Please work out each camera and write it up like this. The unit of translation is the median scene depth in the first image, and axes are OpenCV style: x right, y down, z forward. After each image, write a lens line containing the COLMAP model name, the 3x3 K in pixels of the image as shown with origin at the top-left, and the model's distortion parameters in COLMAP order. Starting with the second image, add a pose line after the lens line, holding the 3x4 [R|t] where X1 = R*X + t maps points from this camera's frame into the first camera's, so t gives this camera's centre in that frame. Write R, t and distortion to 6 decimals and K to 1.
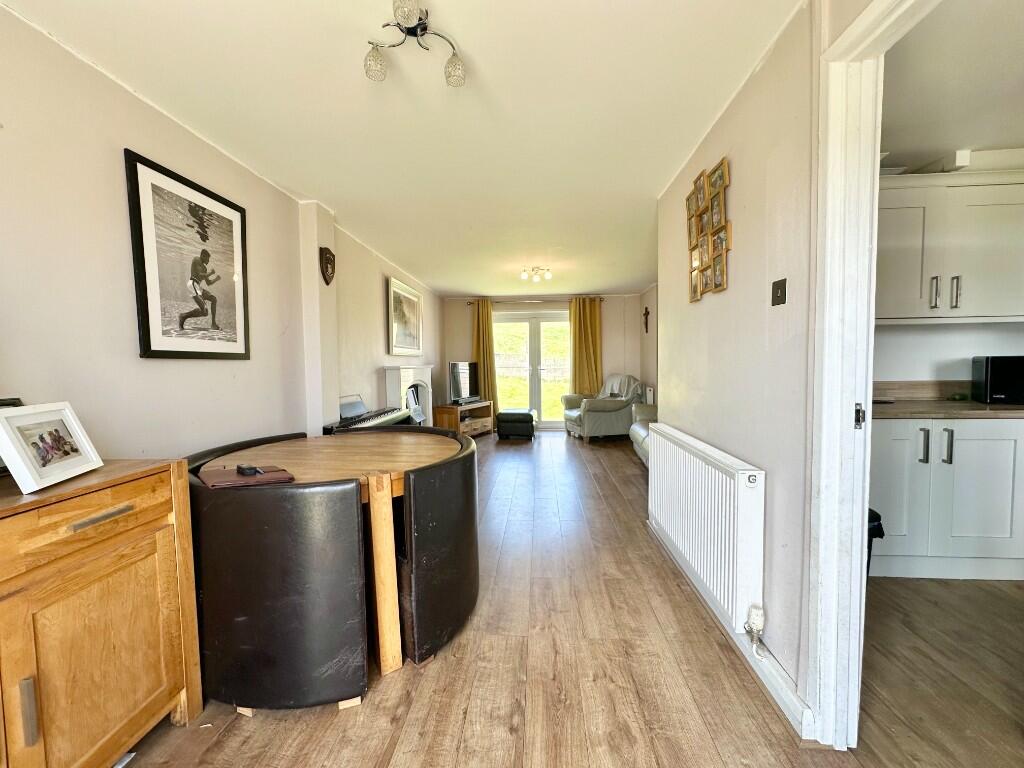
lens RADIAL K [[407.6, 0, 507.3], [0, 407.6, 380.8], [0, 0, 1]] dist [-0.002947, 0.000097]
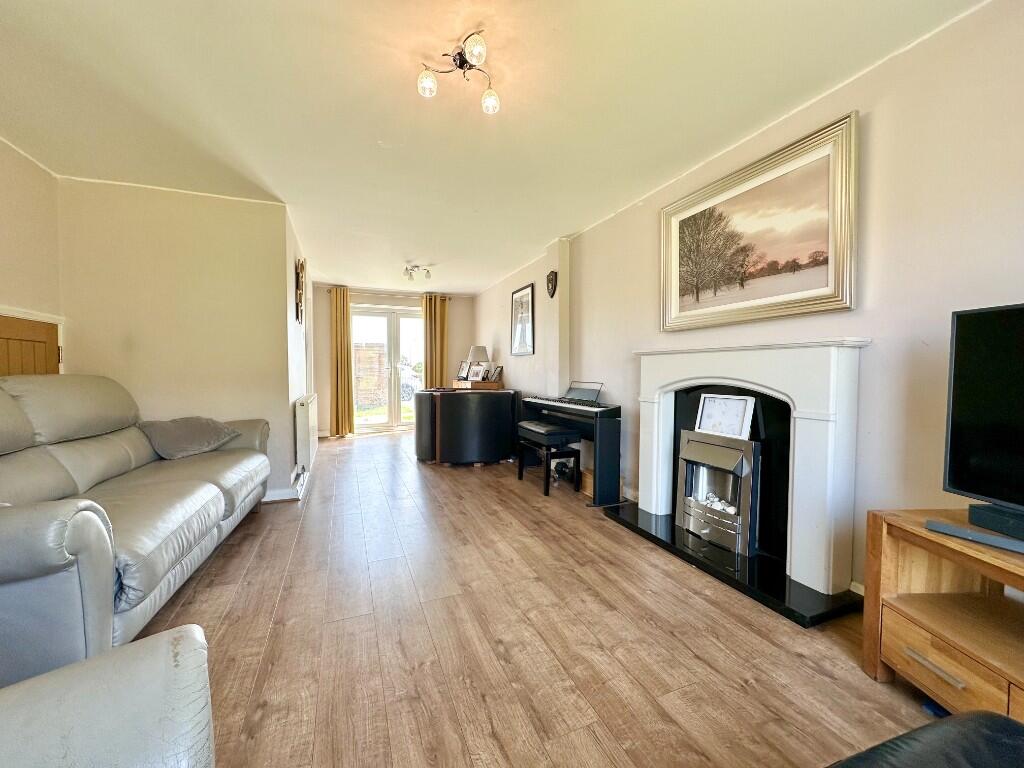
lens RADIAL K [[407.6, 0, 513.0], [0, 407.6, 385.2], [0, 0, 1]] dist [-0.002947, 0.000097]
pose [[-0.890166, 0.030403, -0.454621, 0.160002], [-0.007057, 0.996732, 0.080473, -0.023584], [0.455582, 0.074843, -0.887042, 1.088731]]
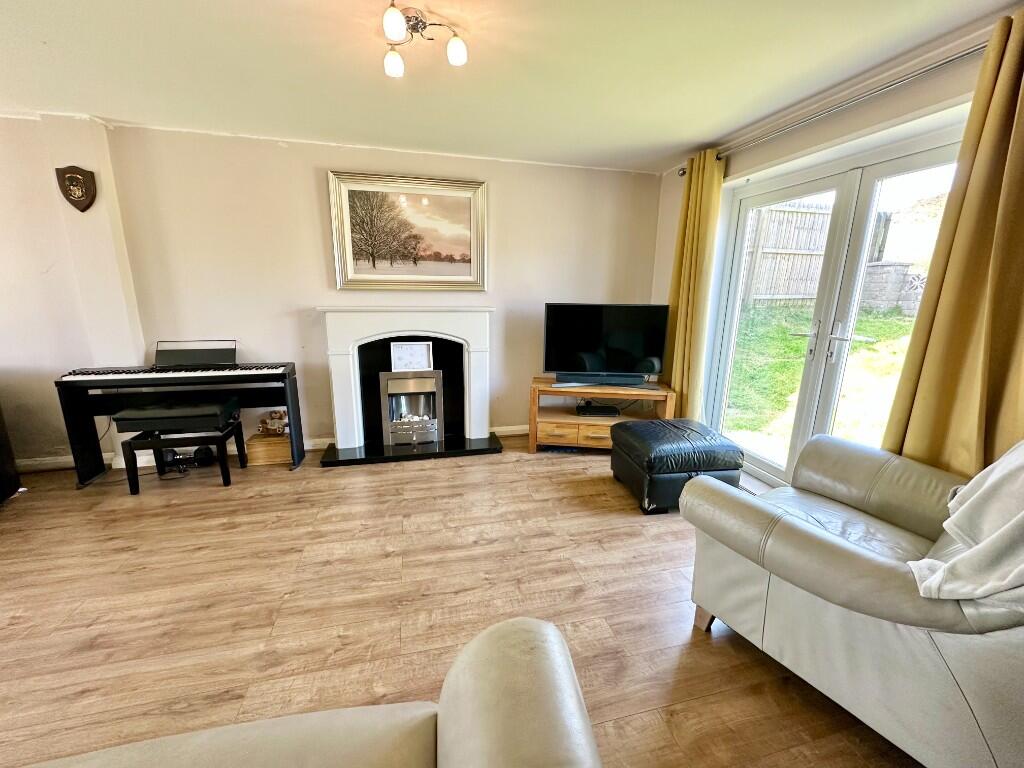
lens RADIAL K [[407.6, 0, 512.7], [0, 407.6, 382.3], [0, 0, 1]] dist [-0.002947, 0.000097]
pose [[0.318412, 0.226210, -0.920567, 0.366788], [-0.056195, 0.973907, 0.219880, -0.060117], [0.946285, -0.018281, 0.322815, 0.784938]]
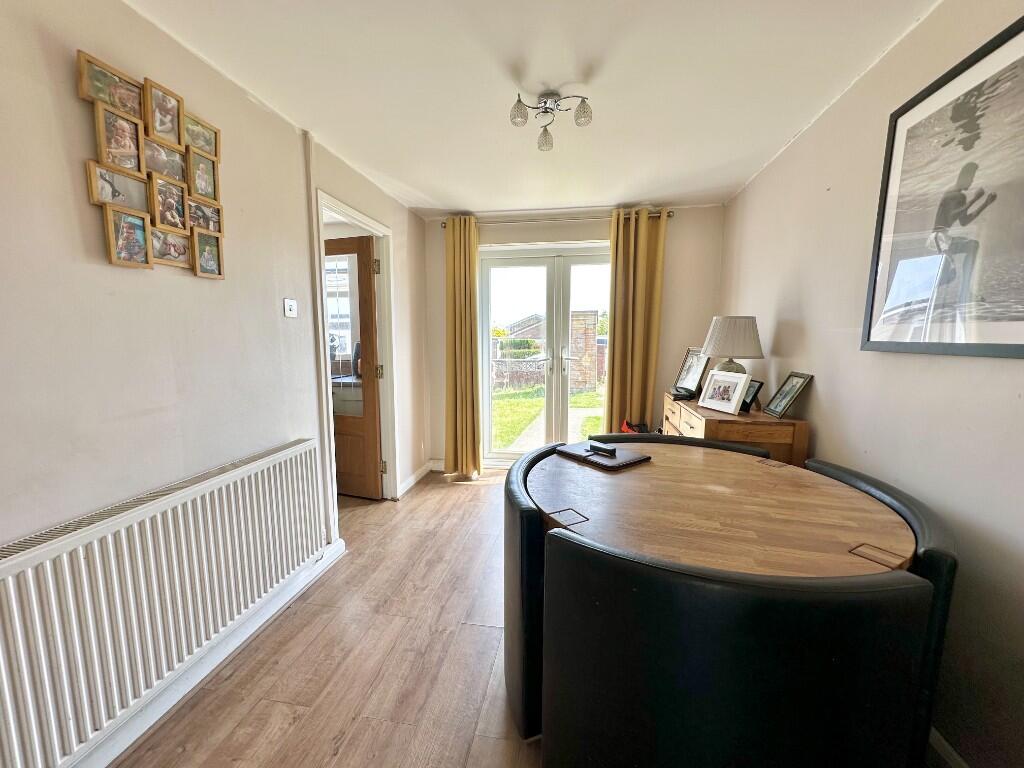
lens RADIAL K [[407.6, 0, 513.5], [0, 407.6, 383.5], [0, 0, 1]] dist [-0.002947, 0.000097]
pose [[-0.996001, 0.005246, 0.089190, -0.051610], [0.019360, 0.987229, 0.158127, -0.039736], [-0.087221, 0.159221, -0.983382, 0.555455]]
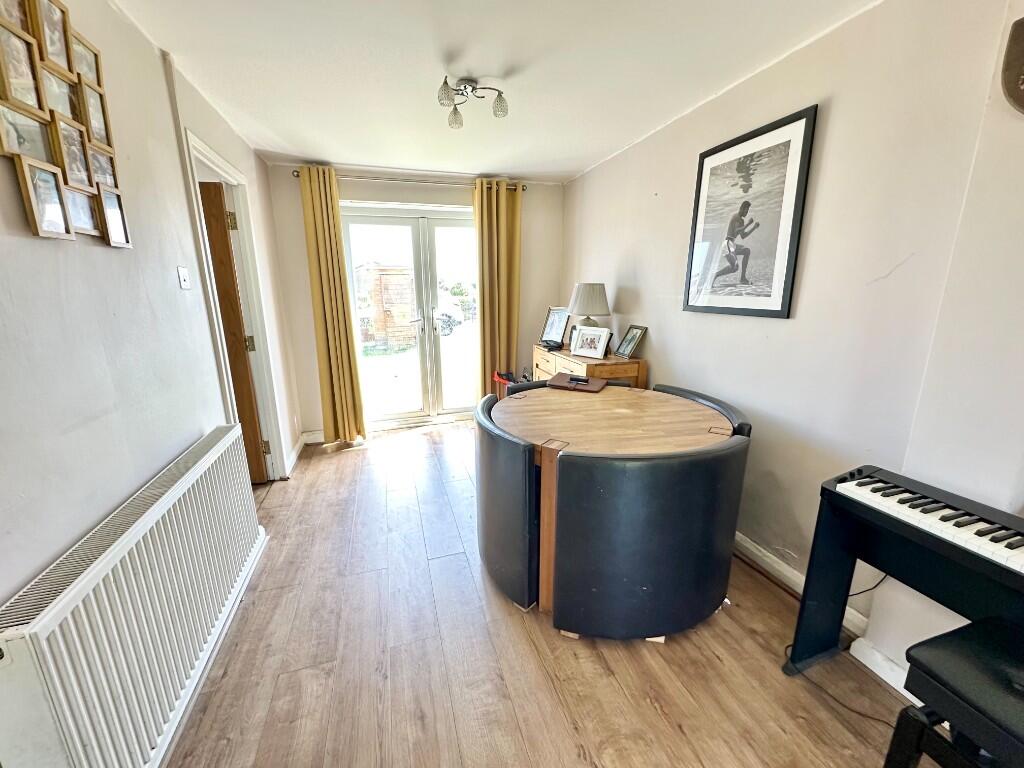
lens RADIAL K [[407.6, 0, 514.7], [0, 407.6, 382.9], [0, 0, 1]] dist [-0.002947, 0.000097]
pose [[-0.926800, 0.106789, -0.360053, 0.055522], [0.003870, 0.961385, 0.275178, -0.058077], [0.375536, 0.253642, -0.891425, 0.590365]]
